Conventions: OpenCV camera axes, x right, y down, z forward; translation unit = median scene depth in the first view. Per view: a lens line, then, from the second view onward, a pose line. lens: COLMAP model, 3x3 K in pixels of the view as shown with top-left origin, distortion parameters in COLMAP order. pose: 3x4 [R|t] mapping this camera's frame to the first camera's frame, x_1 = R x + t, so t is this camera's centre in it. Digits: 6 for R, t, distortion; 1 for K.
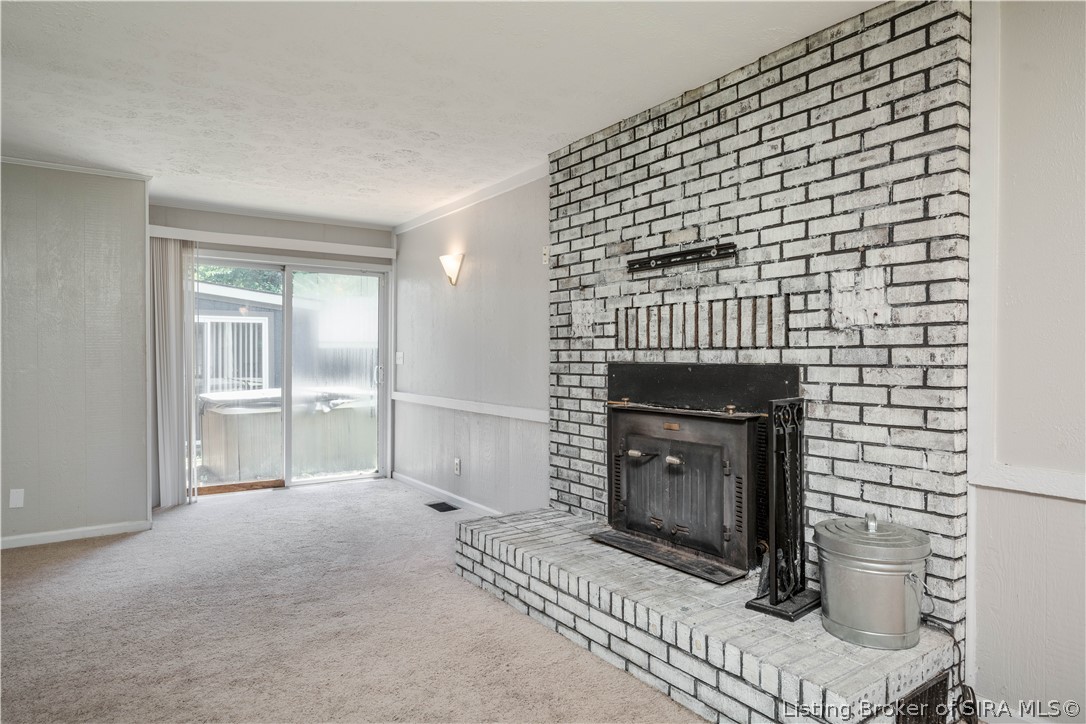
lens RADIAL K [[651.1, 0, 546.8], [0, 651.1, 363.4], [0, 0, 1]] dist [0.004231, 0.001749]
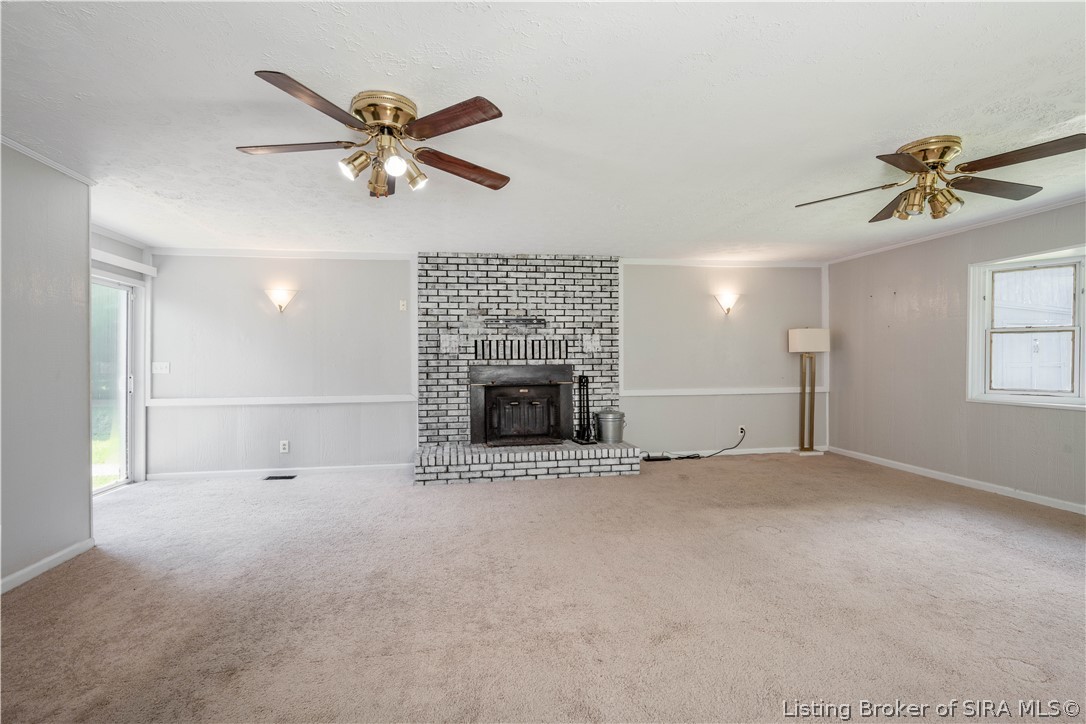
lens RADIAL K [[490.0, 0, 548.6], [0, 490.0, 364.5], [0, 0, 1]] dist [-0.000372, 0.000716]
pose [[0.445311, -0.006542, 0.895352, -1.433565], [0.021046, 0.999774, -0.003163, 0.005543], [-0.895128, 0.020252, 0.445348, 0.101088]]
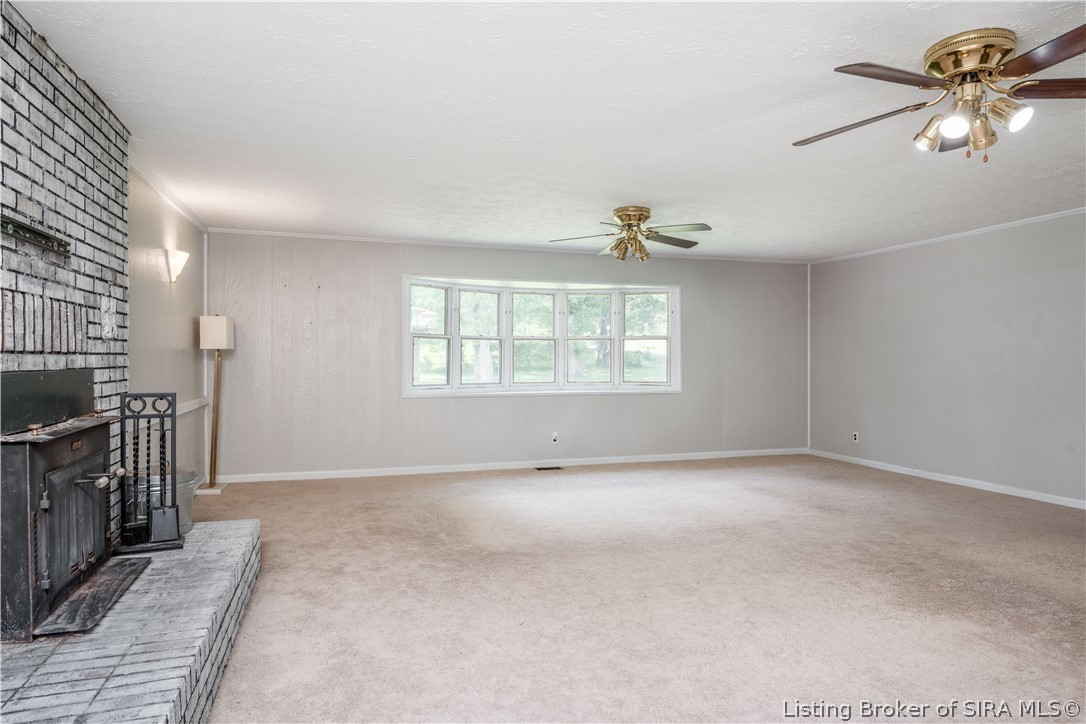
lens RADIAL K [[651.1, 0, 546.0], [0, 651.1, 361.7], [0, 0, 1]] dist [0.004231, 0.001749]
pose [[-0.955769, -0.005378, 0.294068, -0.647036], [-0.000827, 0.999878, 0.015598, -0.025868], [-0.294116, 0.014665, -0.955657, 1.656971]]
